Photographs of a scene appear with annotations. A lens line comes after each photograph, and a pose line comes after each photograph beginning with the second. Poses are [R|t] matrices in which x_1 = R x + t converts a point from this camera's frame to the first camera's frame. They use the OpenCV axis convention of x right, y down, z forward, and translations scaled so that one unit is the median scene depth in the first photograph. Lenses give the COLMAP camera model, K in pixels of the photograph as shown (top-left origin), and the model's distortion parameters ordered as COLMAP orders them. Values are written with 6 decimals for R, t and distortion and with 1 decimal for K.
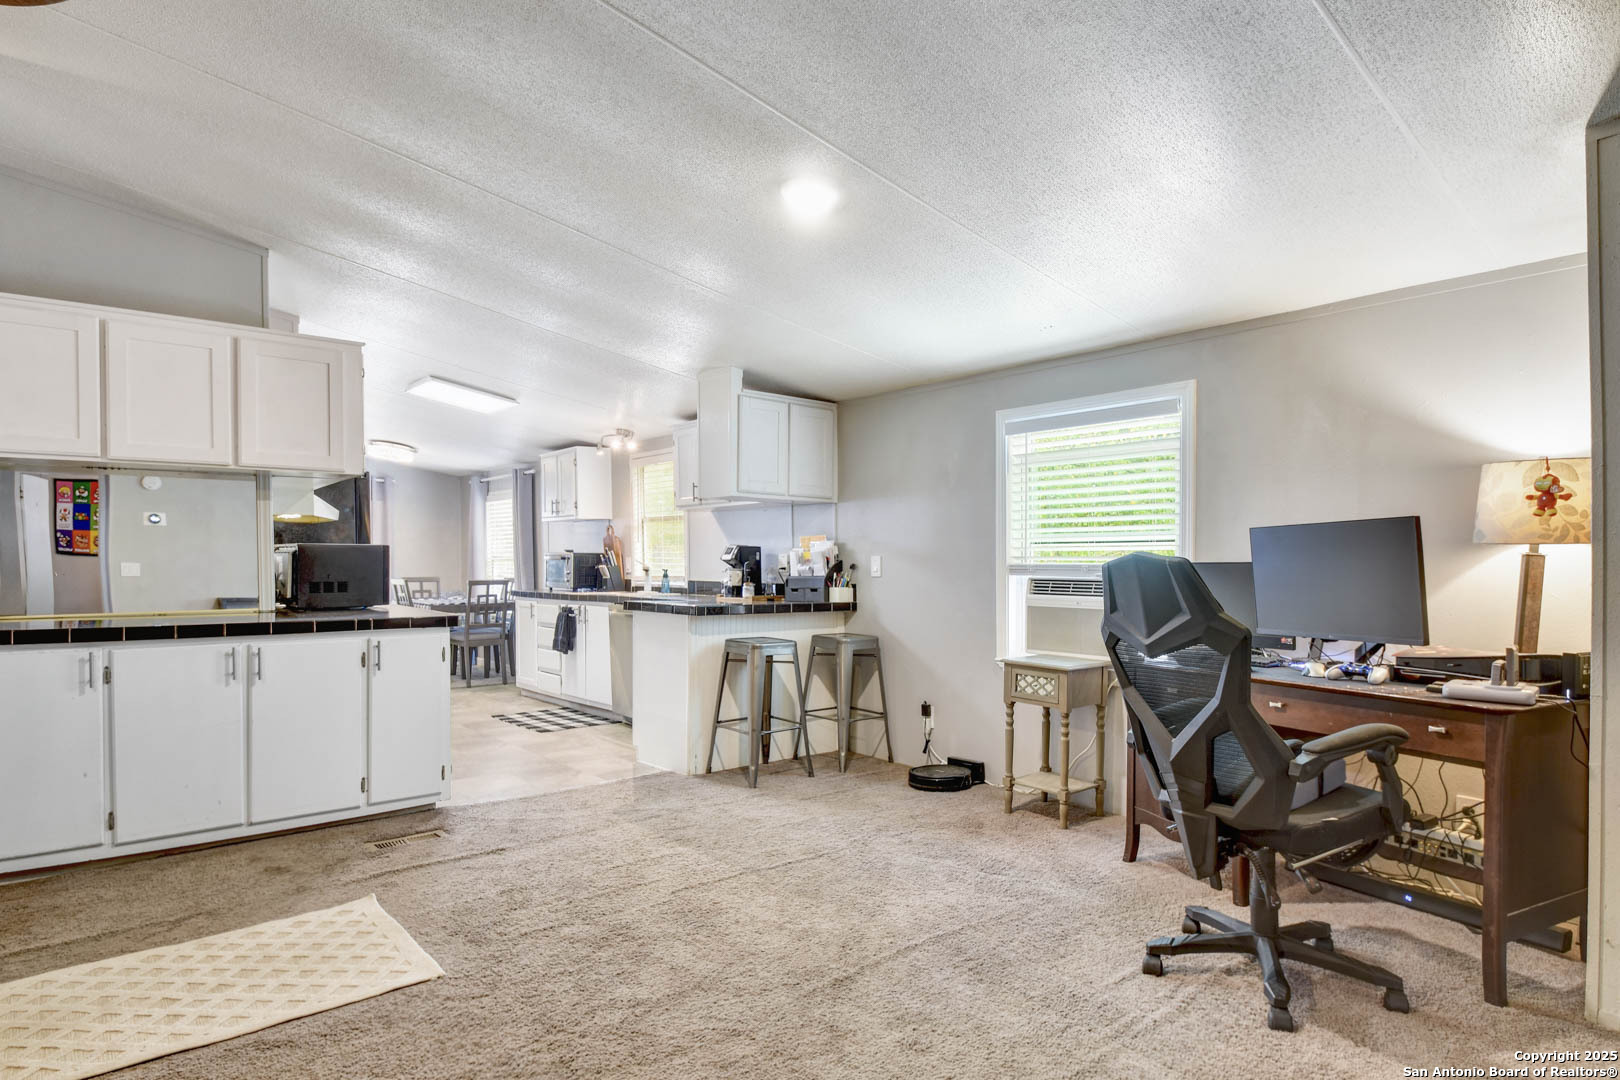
lens RADIAL K [[887.1, 0, 802.9], [0, 887.1, 568.4], [0, 0, 1]] dist [0.000700, 0.001180]
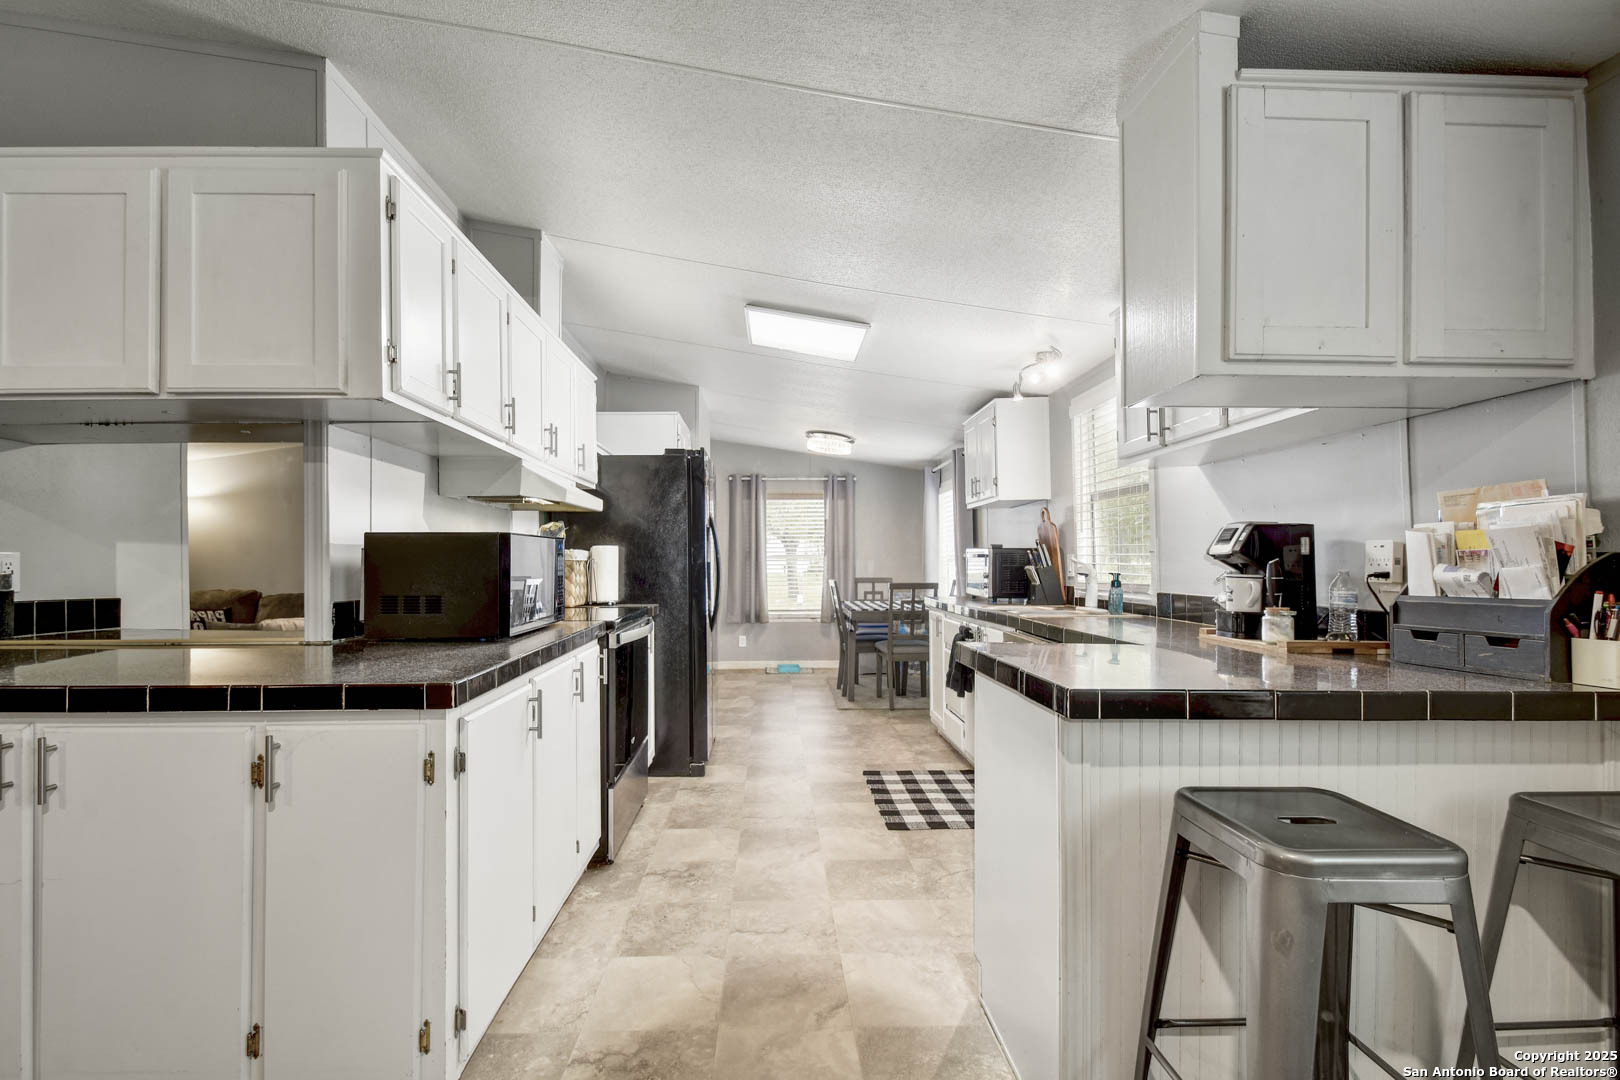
lens RADIAL K [[725.0, 0, 794.8], [0, 725.0, 558.7], [0, 0, 1]] dist [0.024661, -0.016434]
pose [[0.779370, -0.005411, -0.626540, -0.021431], [-0.001085, 0.999950, -0.009985, -0.003801], [0.626563, 0.008462, 0.779325, 0.566880]]
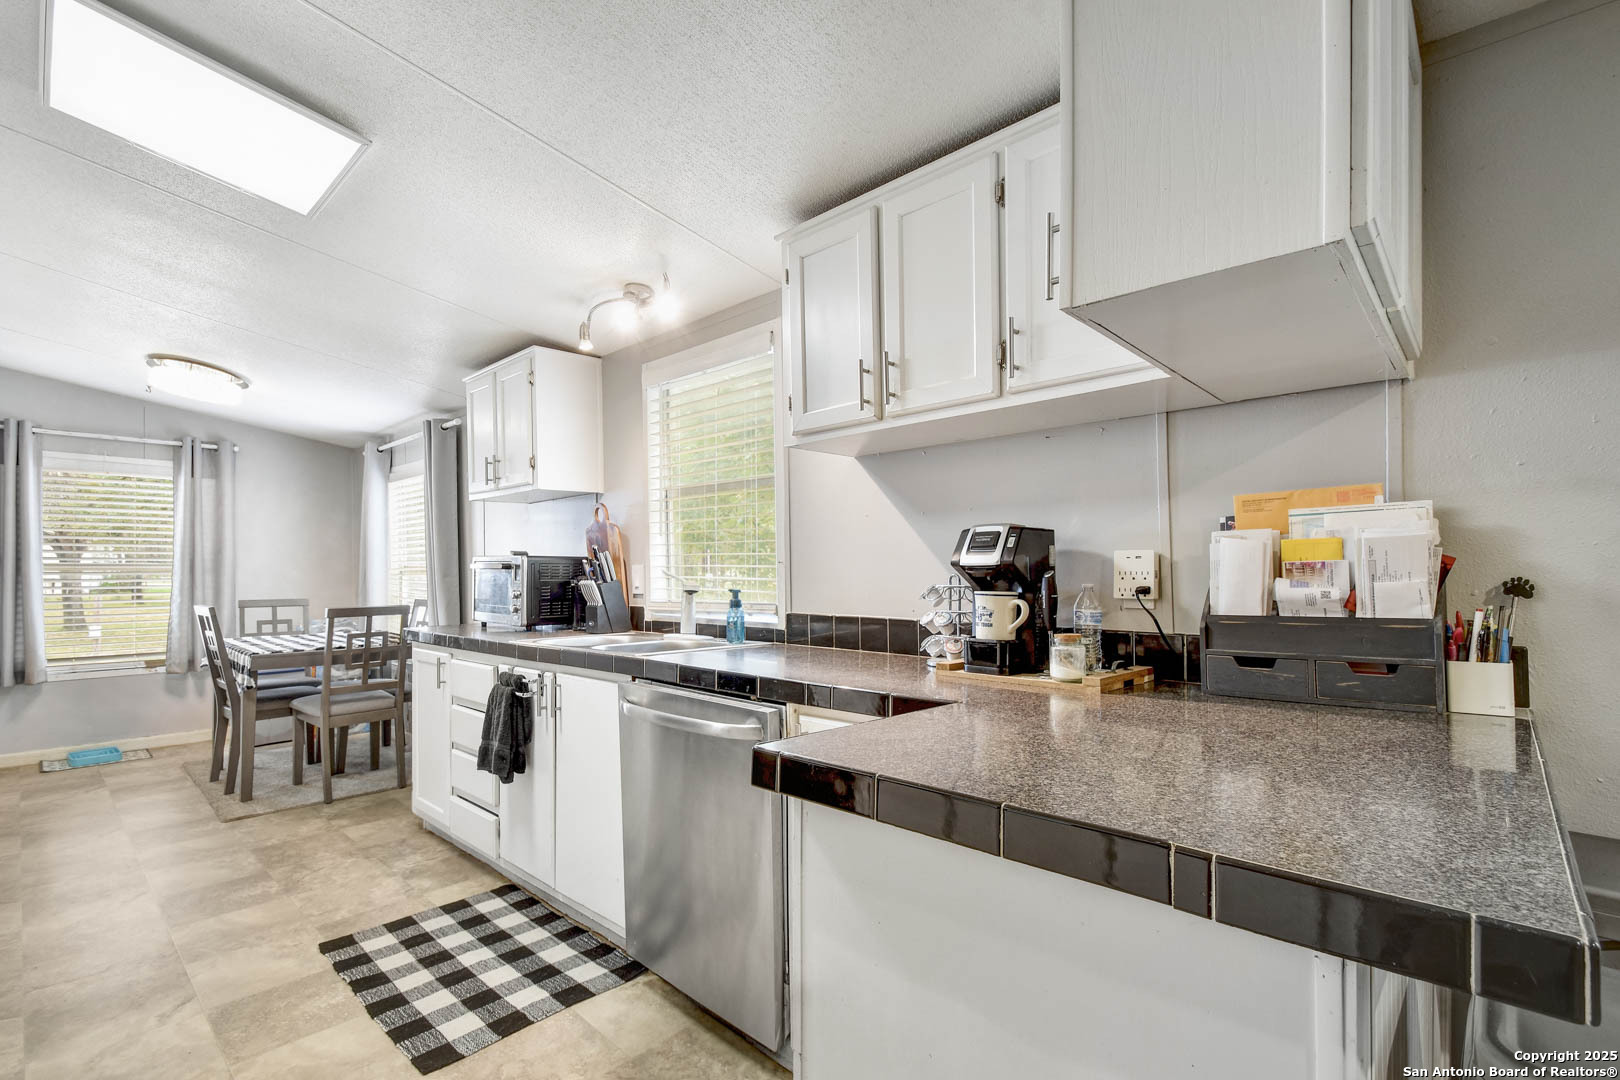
lens RADIAL K [[730.3, 0, 804.8], [0, 730.3, 568.6], [0, 0, 1]] dist [0.034117, -0.022927]
pose [[0.994372, -0.003091, 0.105897, -0.185018], [0.004426, 0.999914, -0.012370, -0.005621], [-0.105849, 0.012769, 0.994300, 0.720418]]
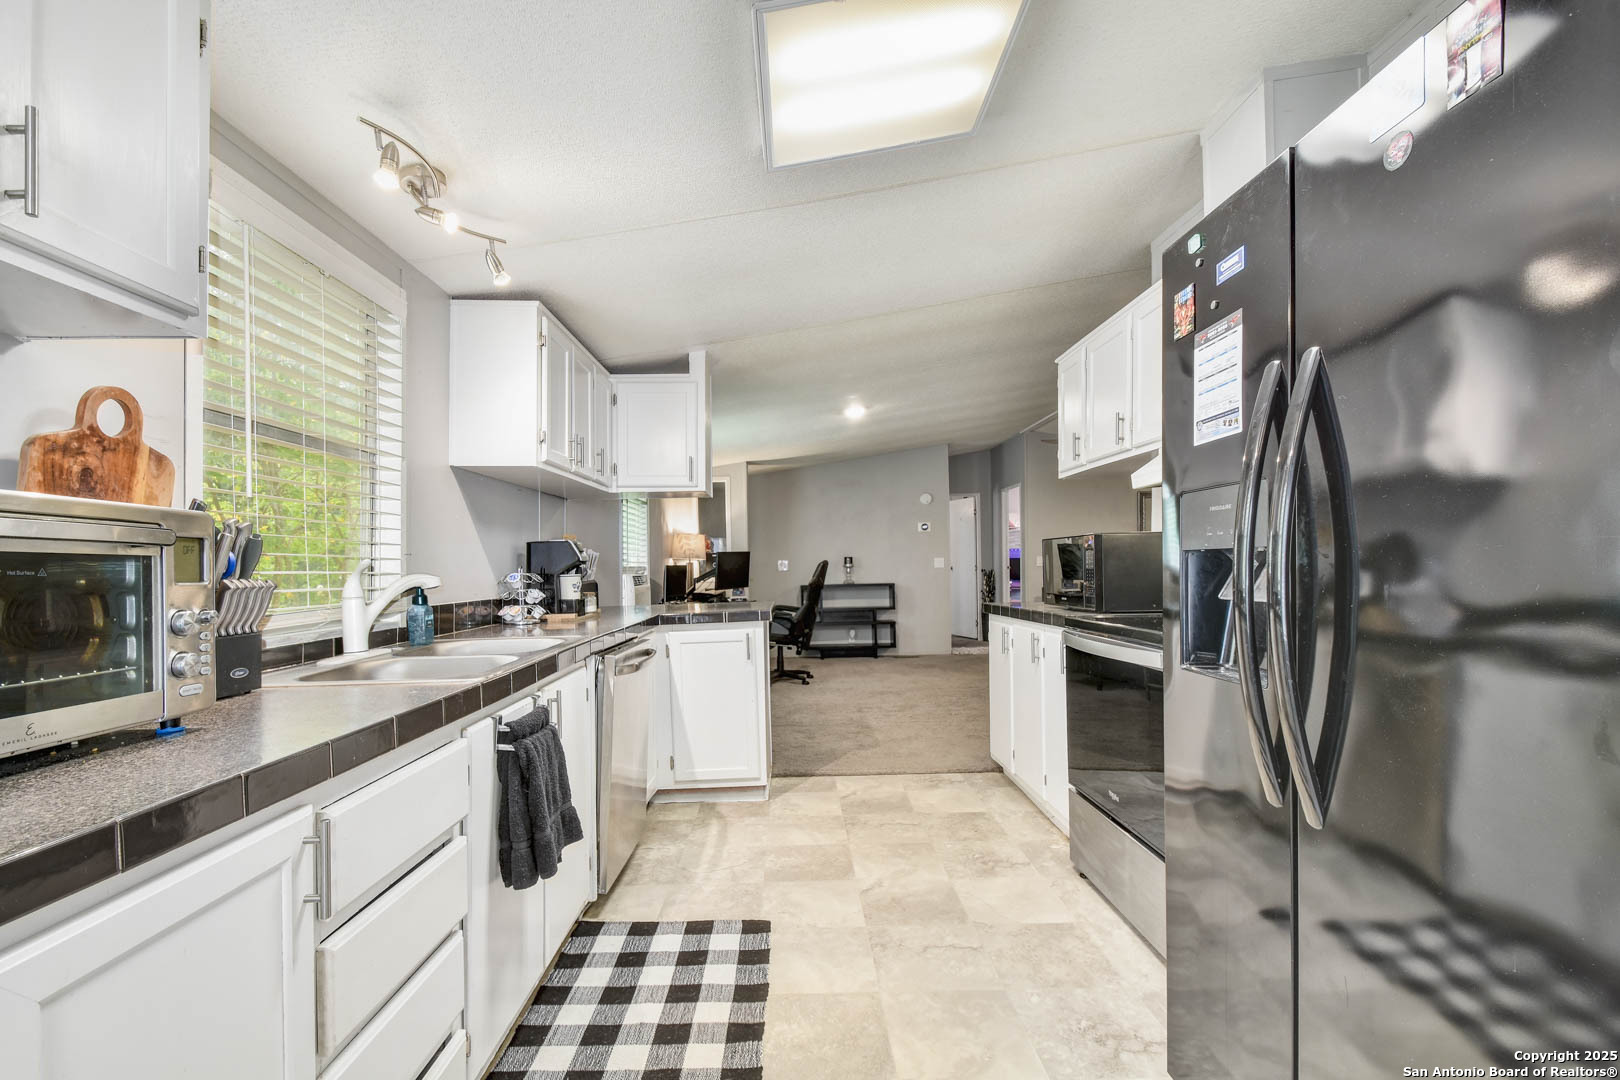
lens RADIAL K [[716.5, 0, 792.6], [0, 716.5, 563.6], [0, 0, 1]] dist [0.013458, -0.000175]
pose [[-0.759768, 0.010294, 0.650113, -0.571841], [0.016686, 0.999854, 0.003668, -0.006726], [-0.649980, 0.013634, -0.759829, 1.317953]]
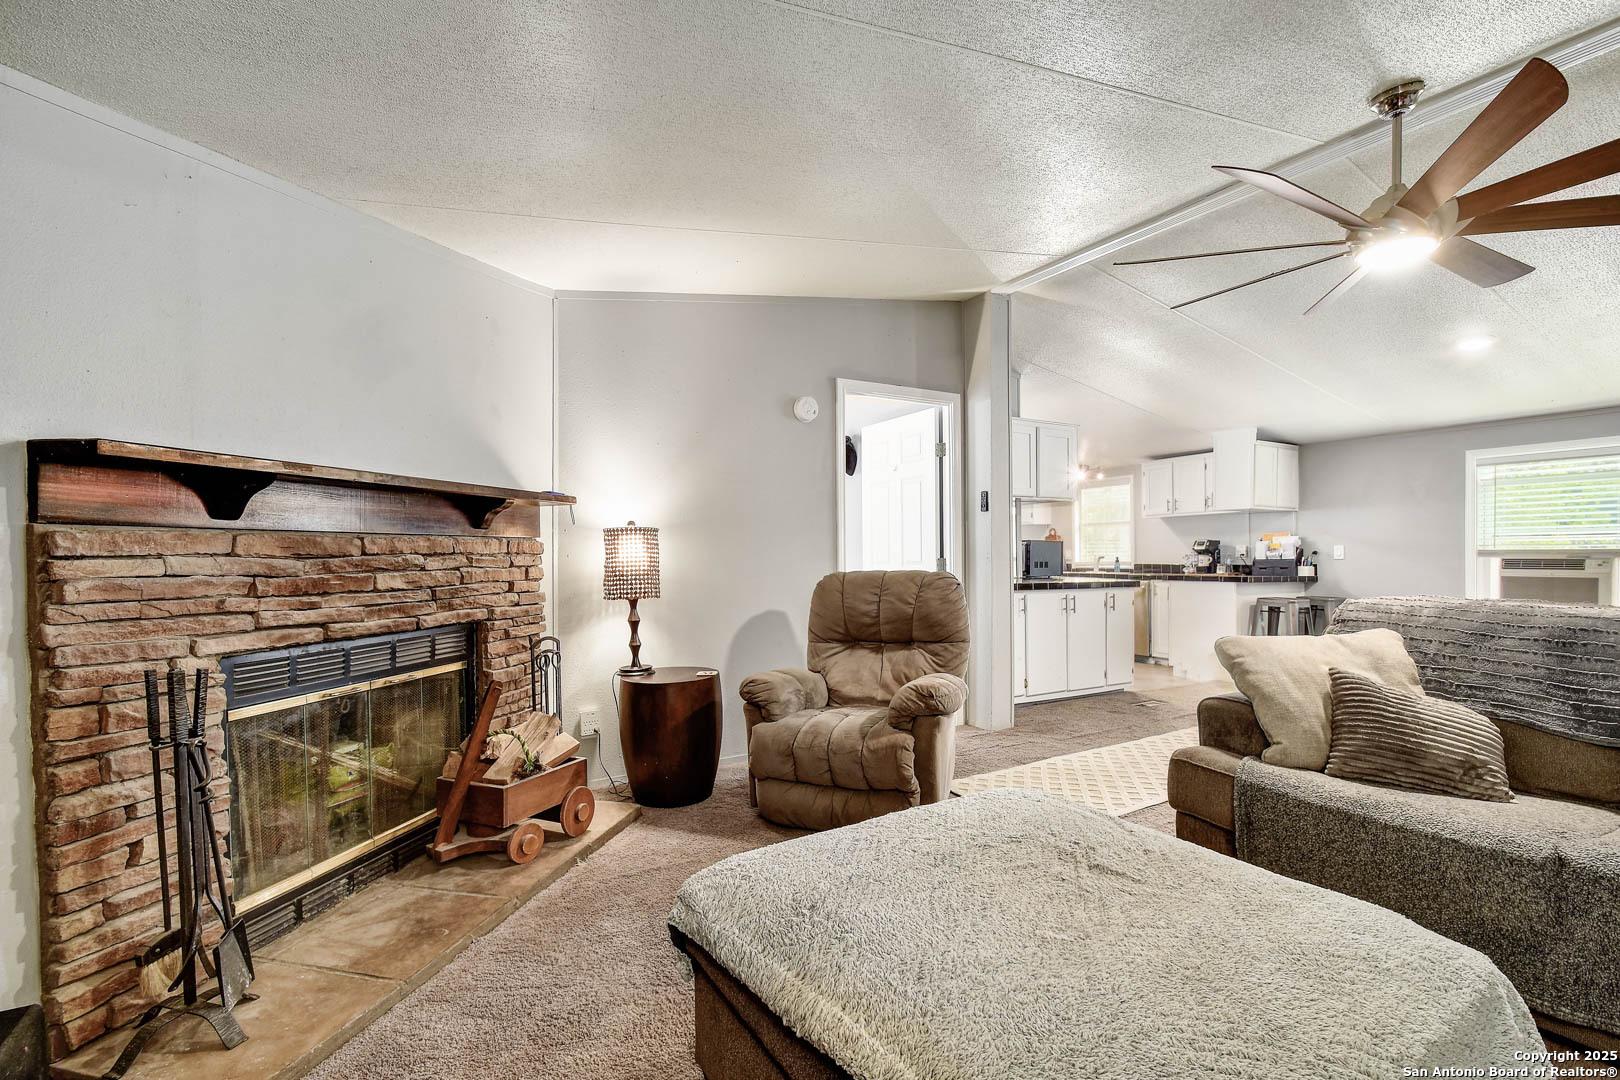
lens RADIAL K [[716.5, 0, 792.6], [0, 716.5, 563.6], [0, 0, 1]] dist [0.013458, -0.000175]
pose [[0.983566, -0.002555, -0.180529, -0.553170], [0.002873, 0.999995, 0.001496, 0.010823], [0.180525, -0.001990, 0.983568, -0.349379]]
